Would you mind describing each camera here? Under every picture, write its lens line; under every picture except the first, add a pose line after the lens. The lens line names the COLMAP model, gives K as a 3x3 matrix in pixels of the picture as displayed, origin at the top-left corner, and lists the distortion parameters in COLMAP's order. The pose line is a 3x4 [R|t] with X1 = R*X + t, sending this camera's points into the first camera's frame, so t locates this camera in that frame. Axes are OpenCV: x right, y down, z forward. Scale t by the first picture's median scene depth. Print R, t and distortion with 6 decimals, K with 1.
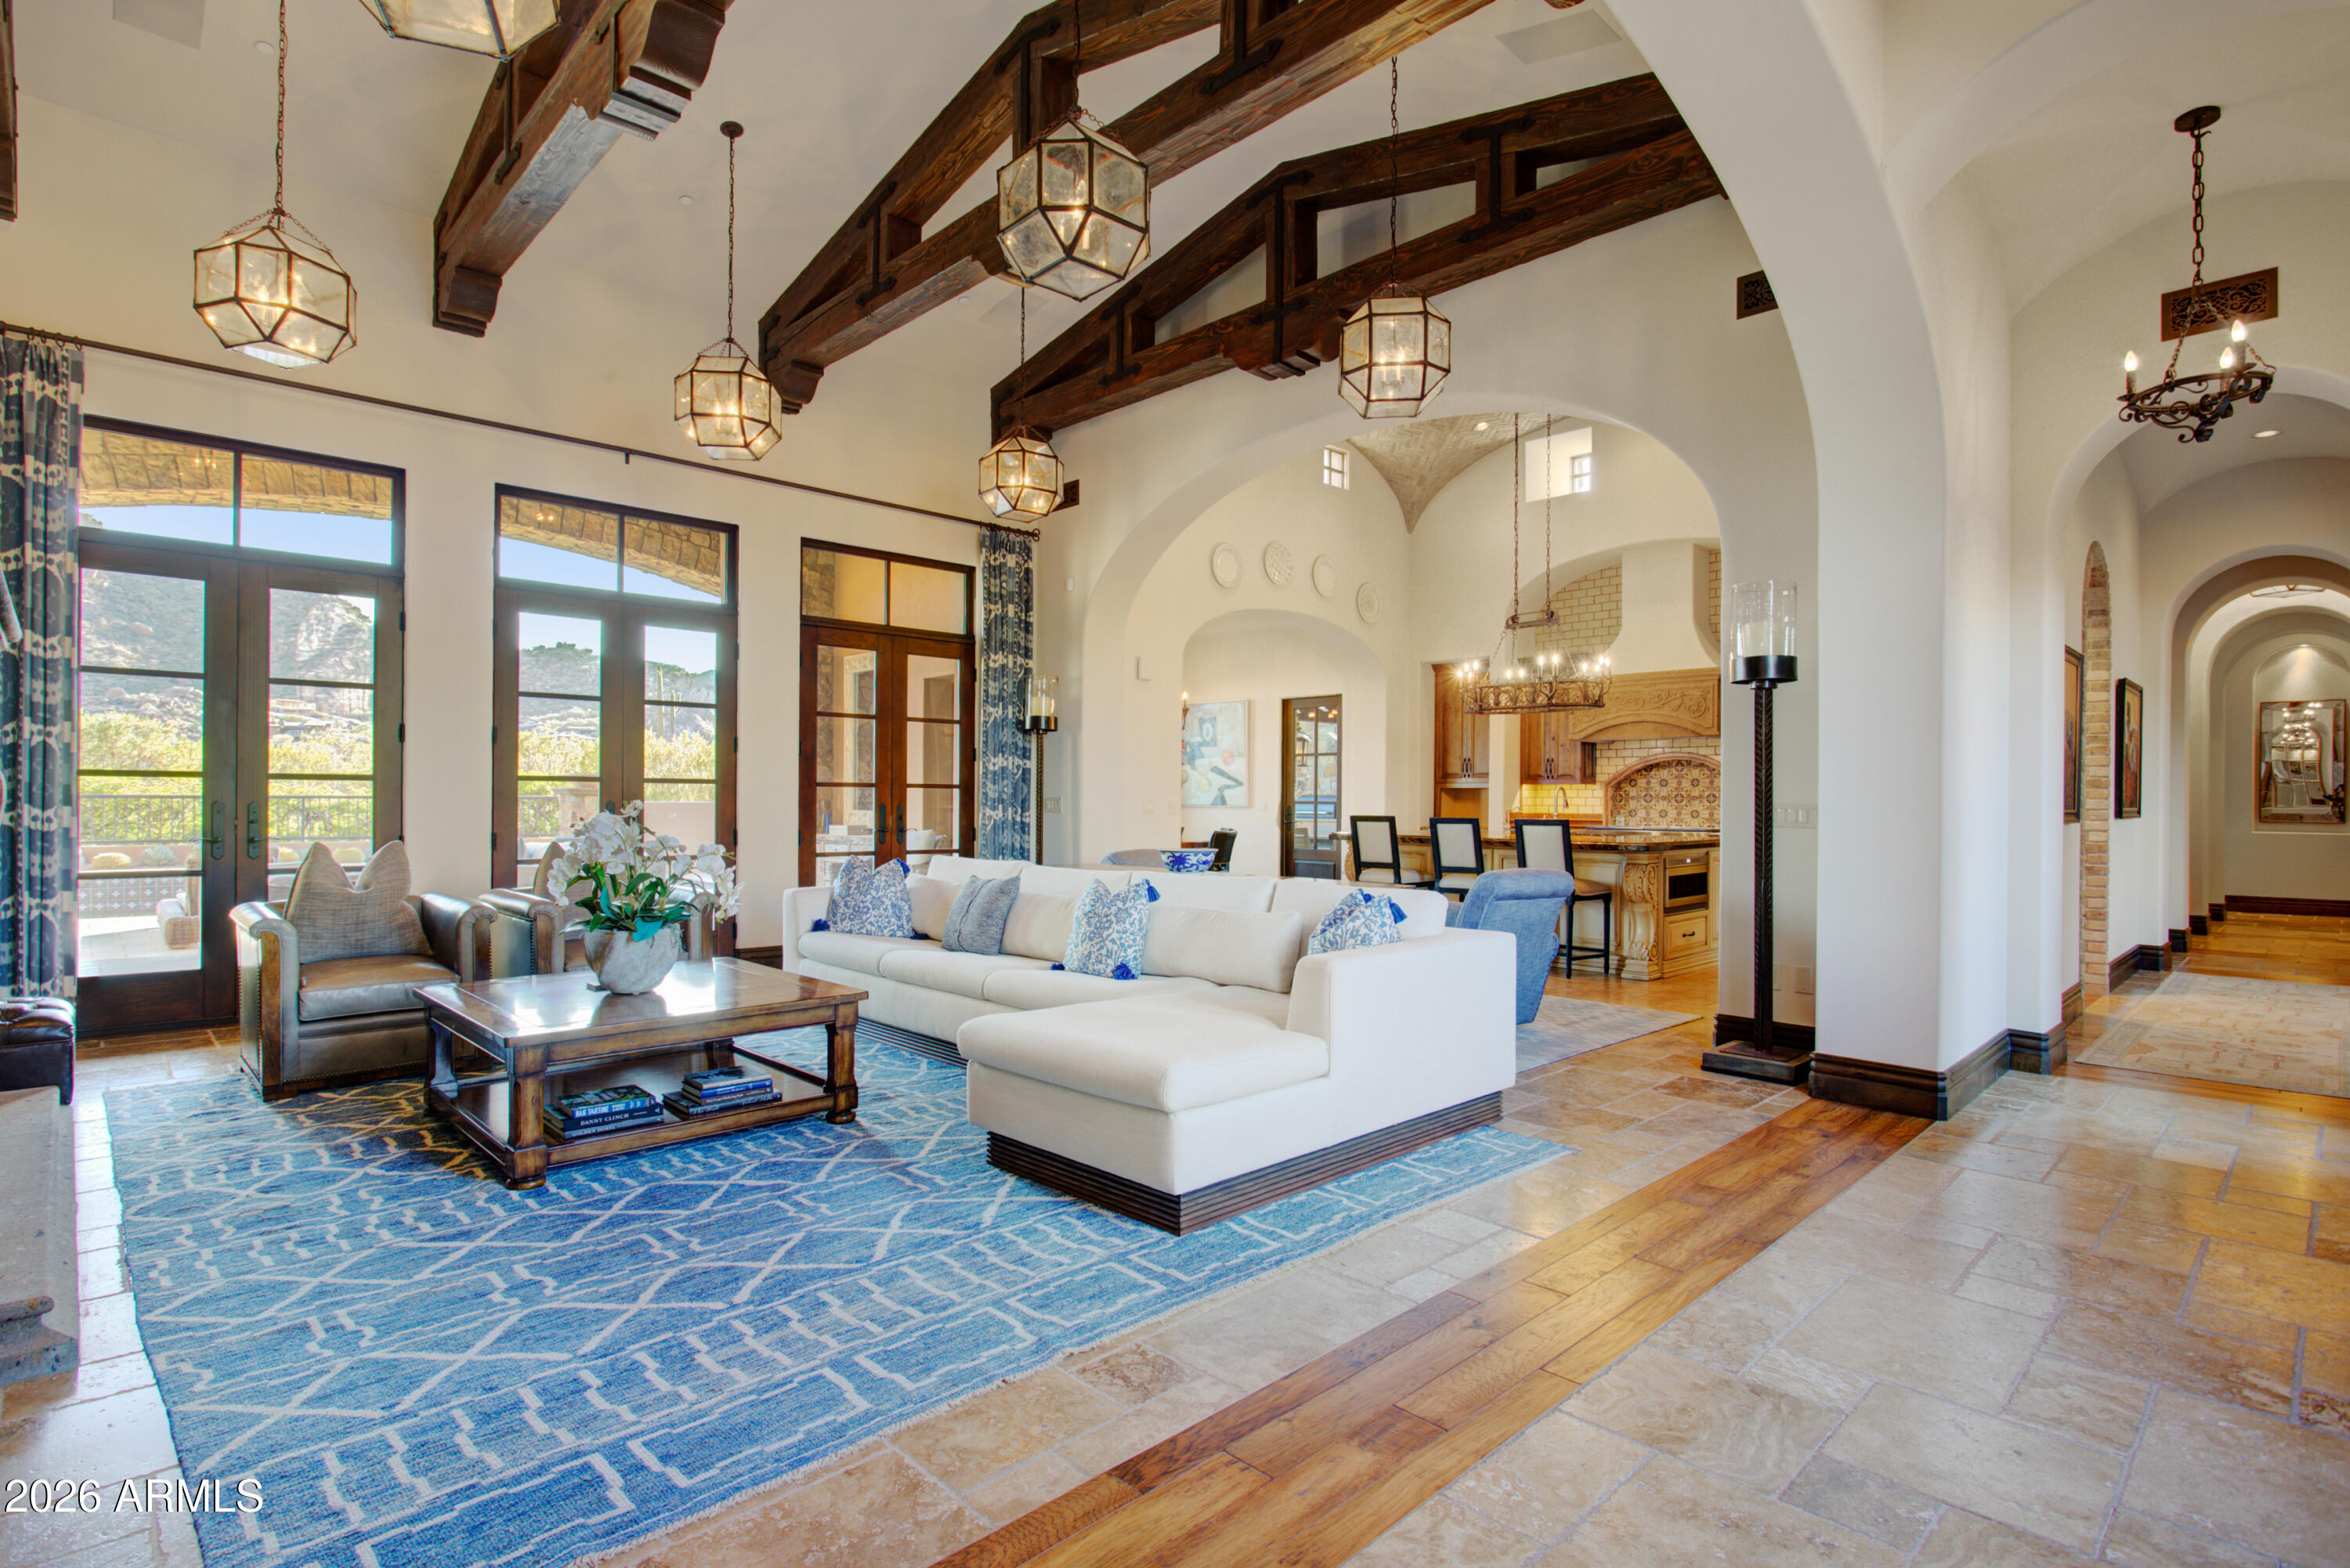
lens RADIAL K [[1136.5, 0, 1155.0], [0, 1136.5, 797.5], [0, 0, 1]] dist [-0.017313, 0.002998]
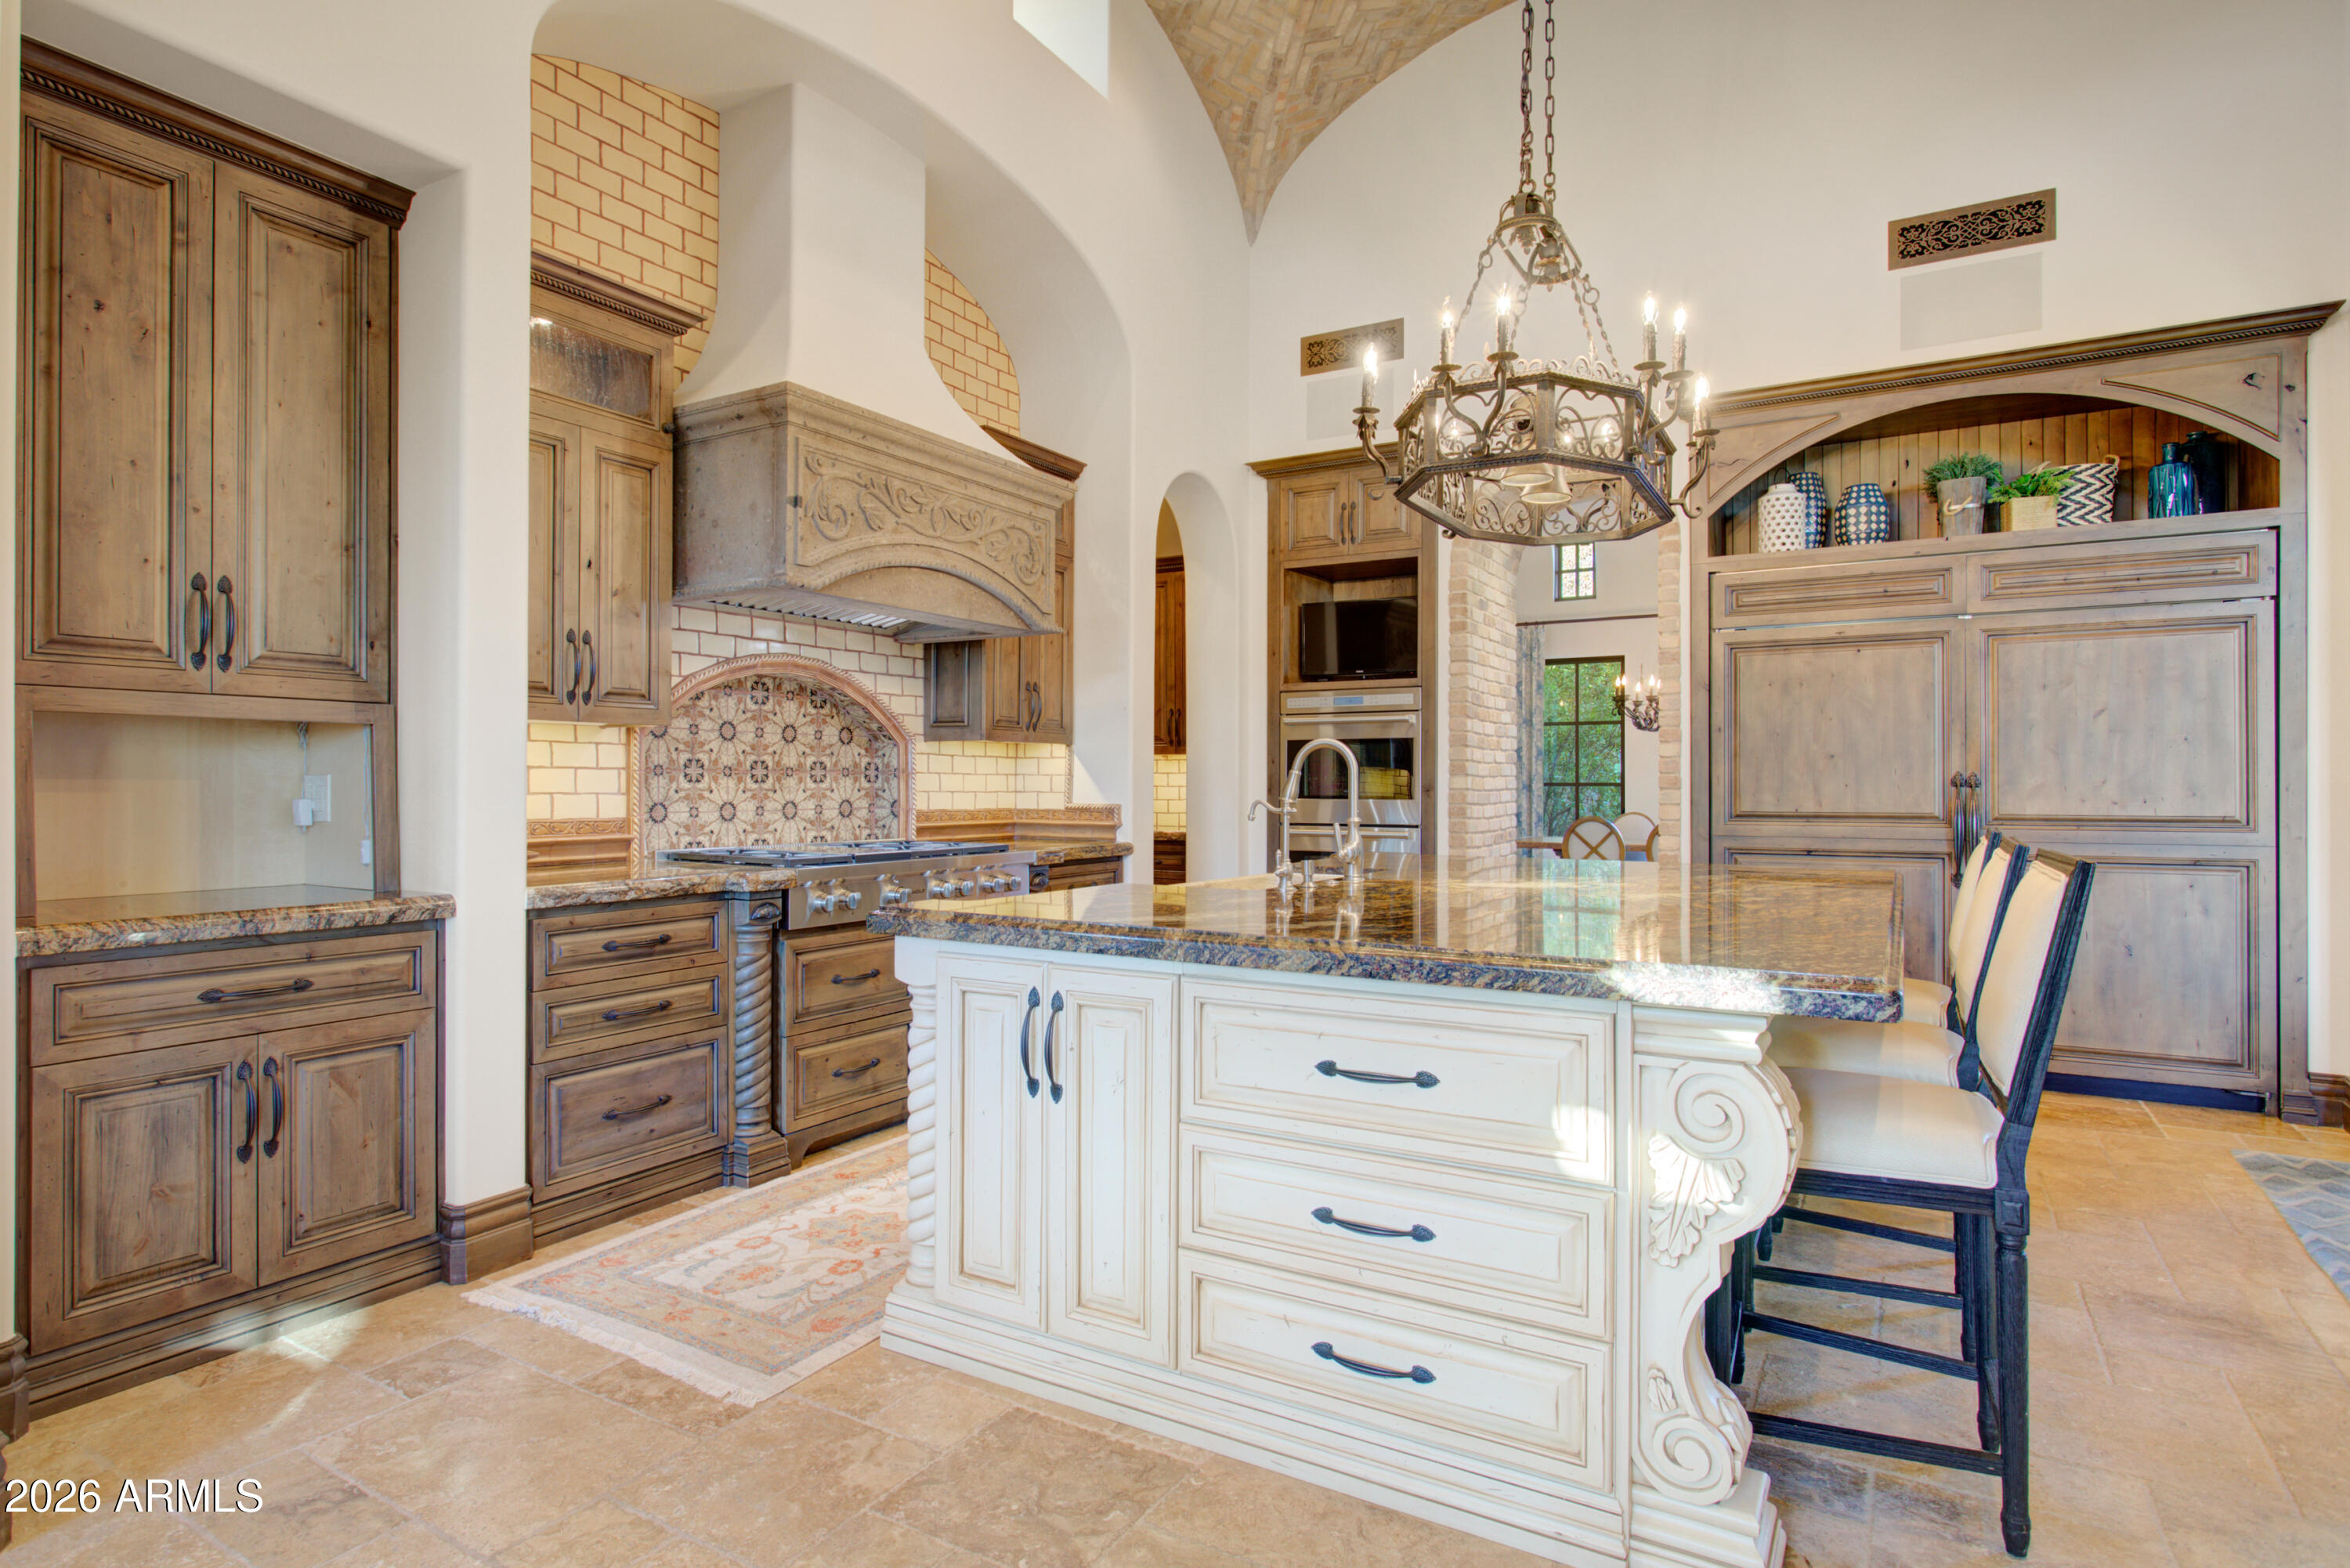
lens RADIAL K [[1233.0, 0, 1154.4], [0, 1233.0, 784.1], [0, 0, 1]] dist [-0.011560, 0.001457]
pose [[-0.258695, -0.003724, 0.965952, 0.025418], [-0.007375, 0.999971, 0.001880, 0.007432], [-0.965931, -0.006637, -0.258714, 2.215589]]
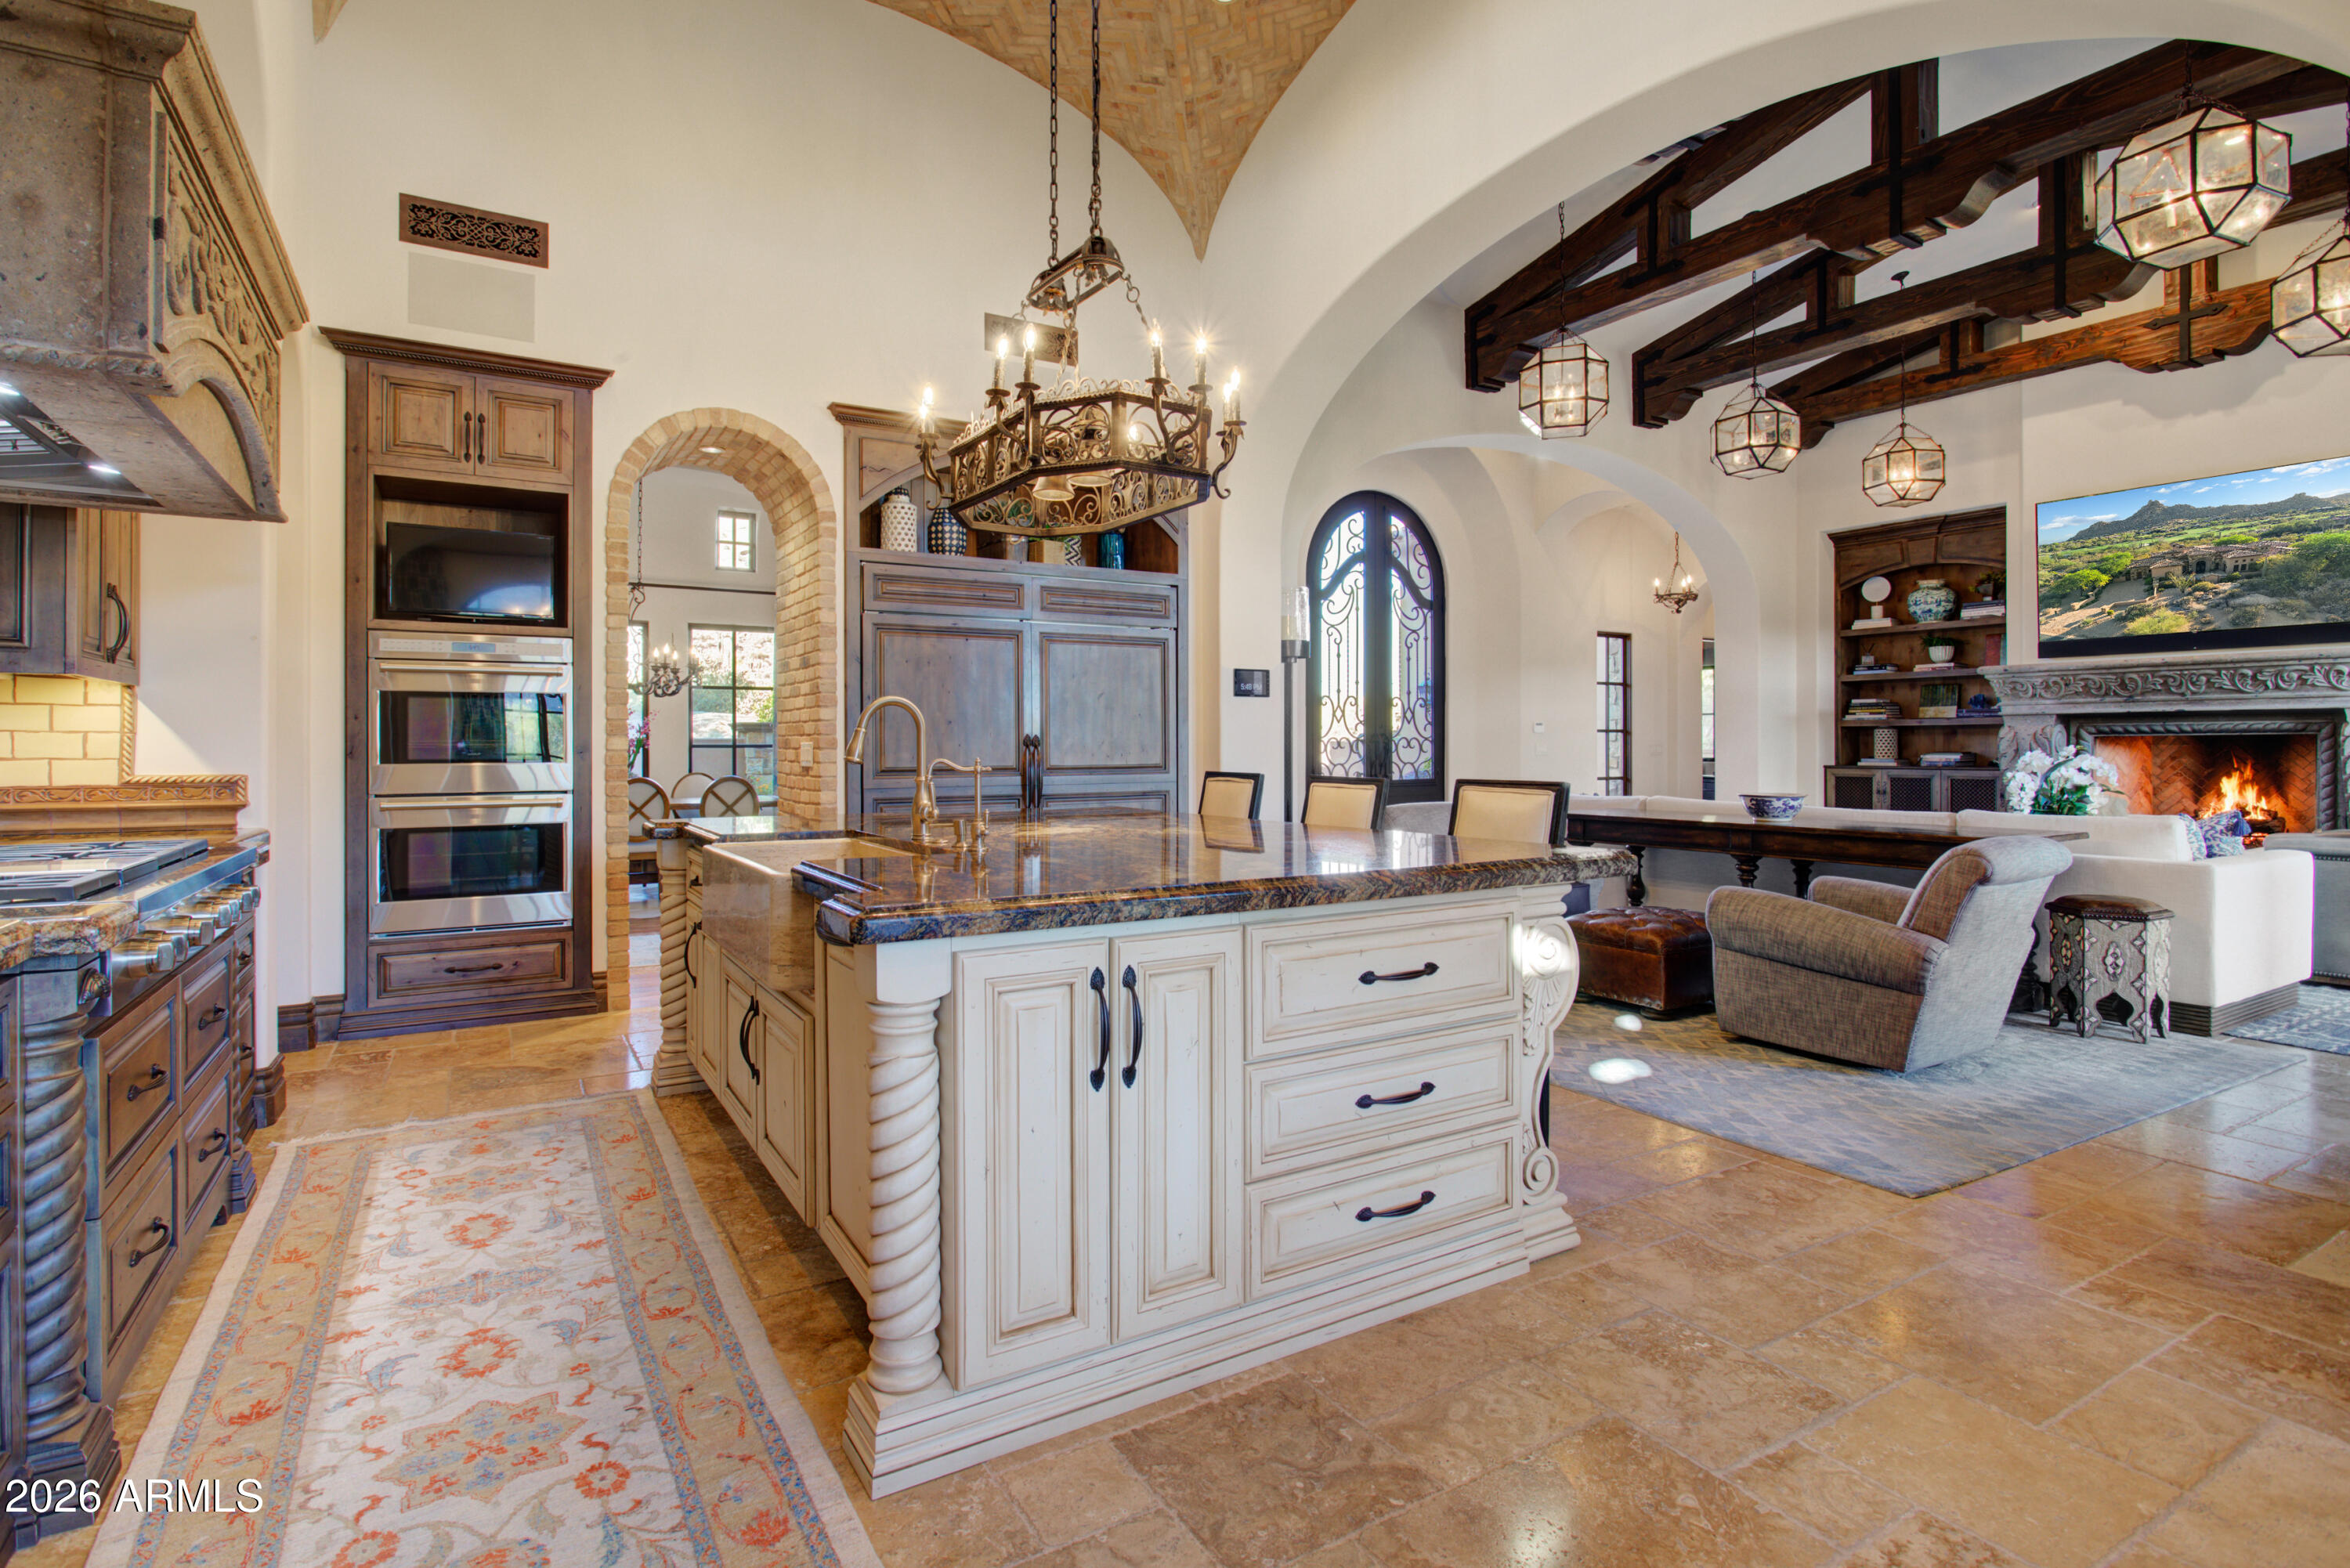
lens RADIAL K [[1136.5, 0, 1166.6], [0, 1136.5, 744.4], [0, 0, 1]] dist [-0.017313, 0.002998]
pose [[-0.974922, -0.000399, 0.222546, 0.360298], [-0.001738, 0.999982, -0.005819, 0.011695], [-0.222539, -0.006060, -0.974905, 2.493492]]
